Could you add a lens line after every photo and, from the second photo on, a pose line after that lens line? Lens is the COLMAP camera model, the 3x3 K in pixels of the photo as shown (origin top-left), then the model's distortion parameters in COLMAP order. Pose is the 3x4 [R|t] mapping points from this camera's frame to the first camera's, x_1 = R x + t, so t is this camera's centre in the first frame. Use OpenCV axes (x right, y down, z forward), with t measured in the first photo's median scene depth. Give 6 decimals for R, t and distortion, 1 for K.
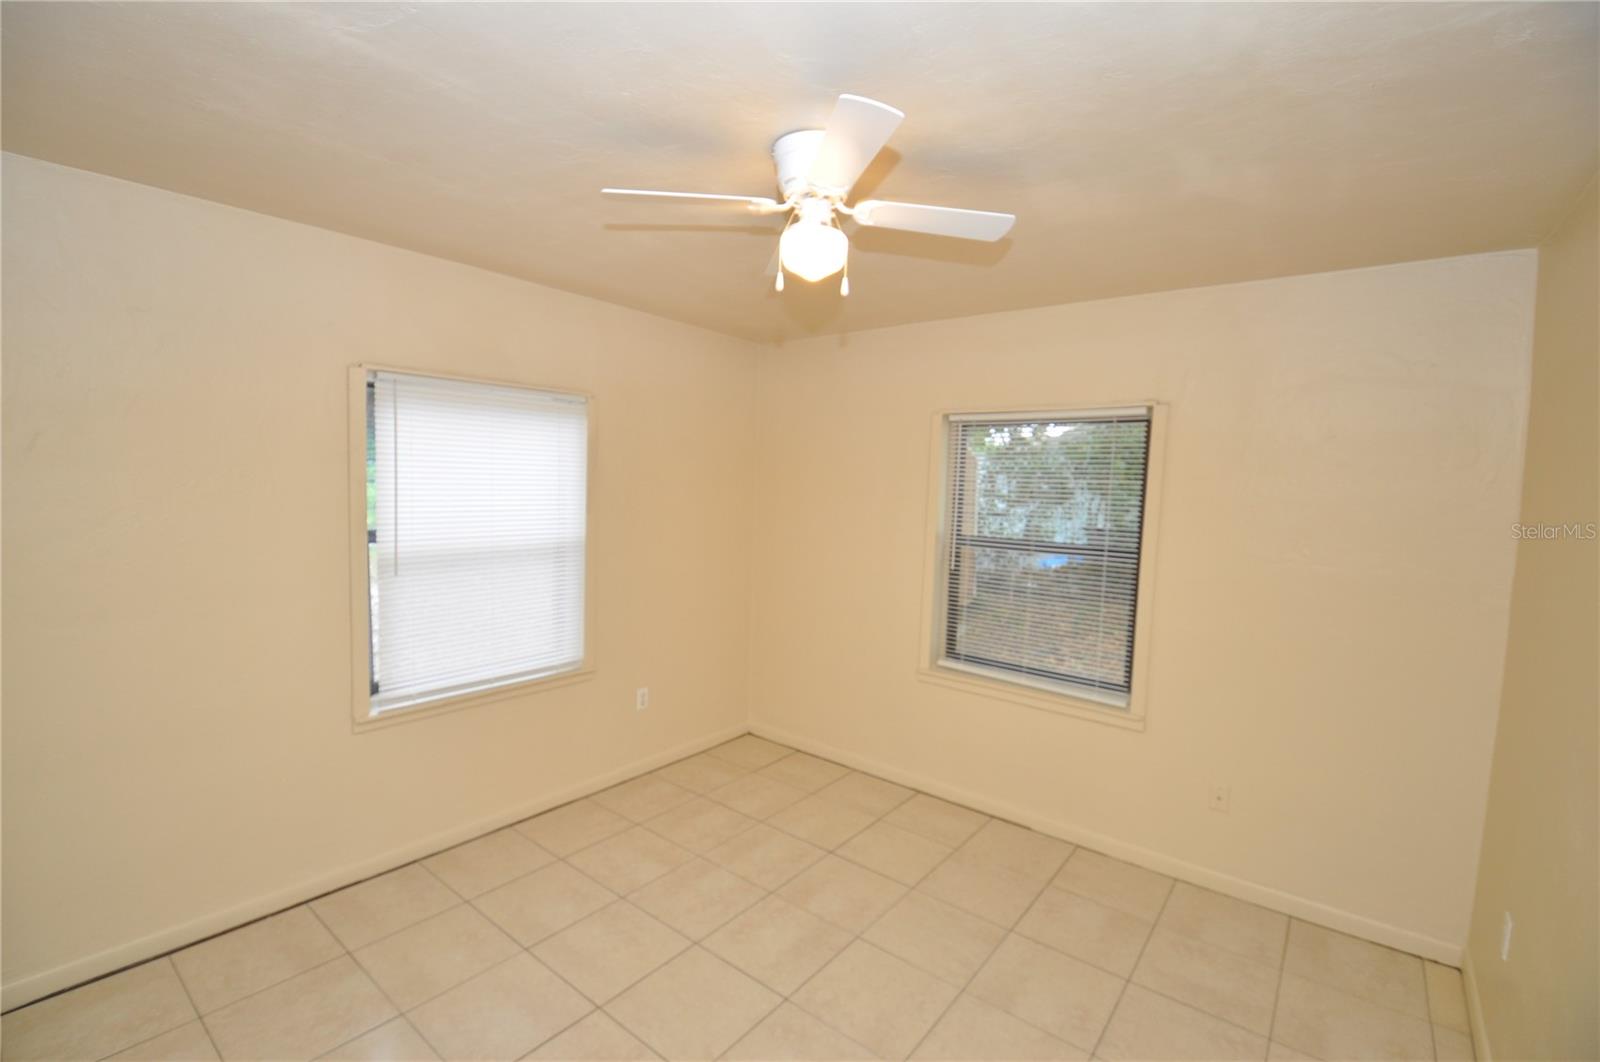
lens RADIAL K [[704.1, 0, 791.8], [0, 704.1, 533.1], [0, 0, 1]] dist [-0.008612, -0.011412]
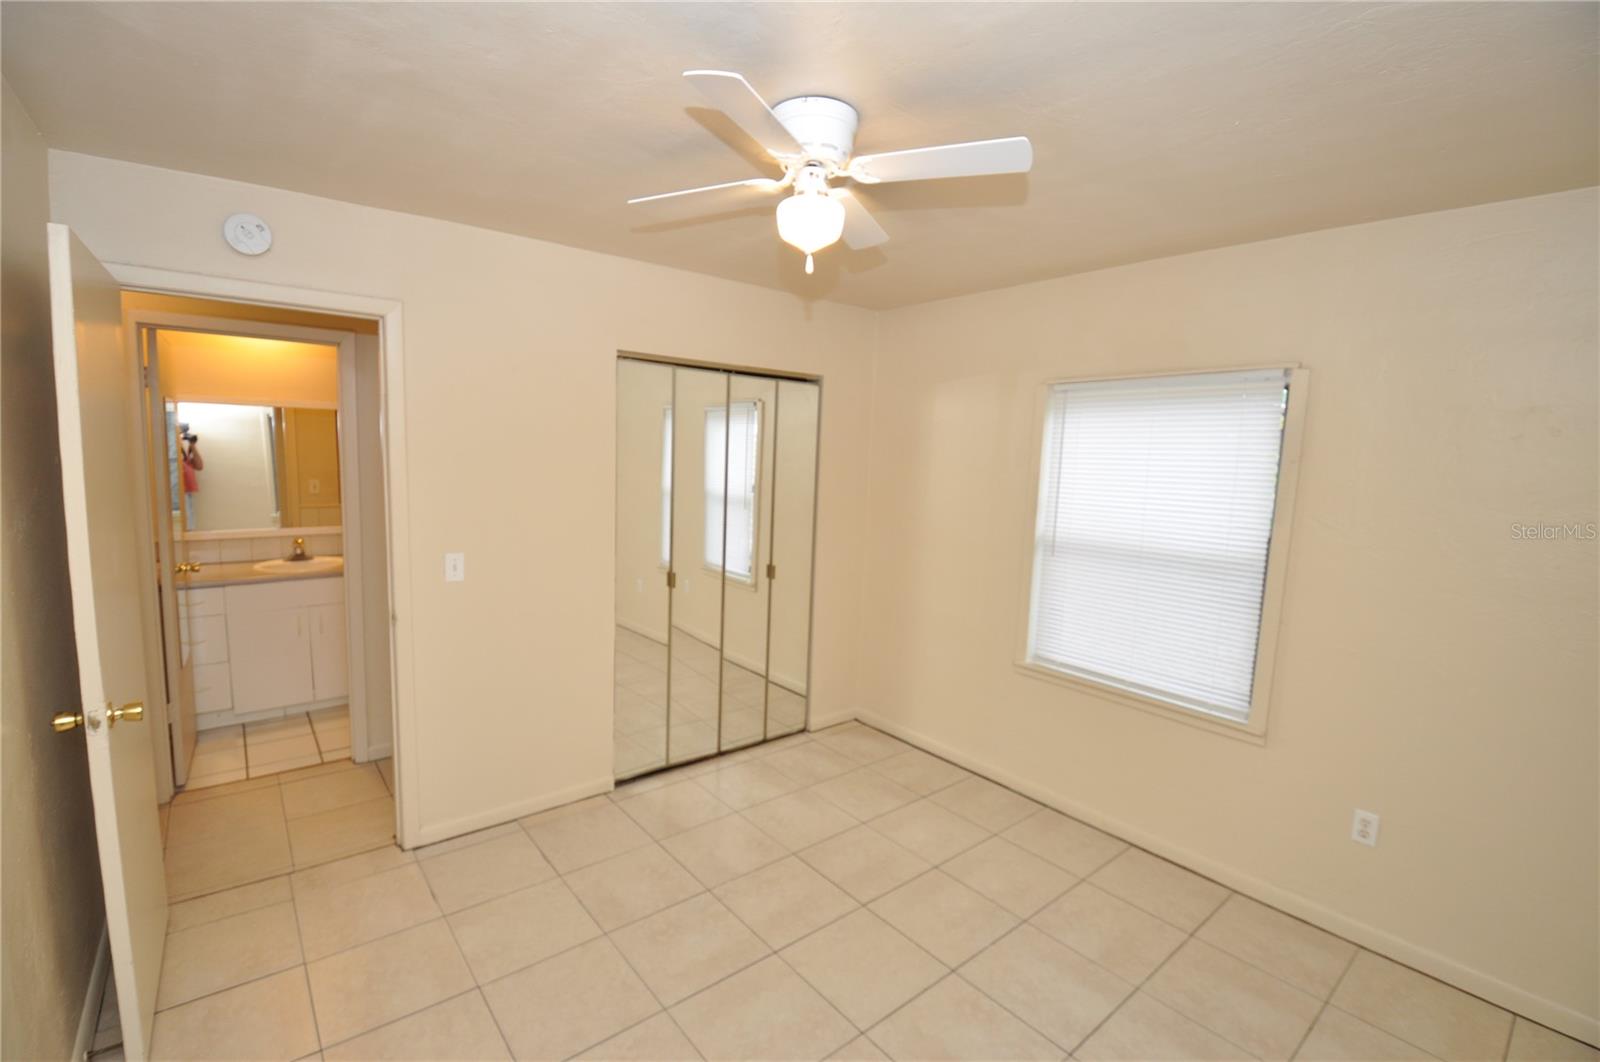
lens RADIAL K [[704.1, 0, 793.5], [0, 704.1, 527.2], [0, 0, 1]] dist [-0.008612, -0.011412]
pose [[-0.218688, 0.061903, -0.973829, 0.641051], [-0.113894, 0.989545, 0.088479, -0.039362], [0.969125, 0.130263, -0.209351, 0.766333]]
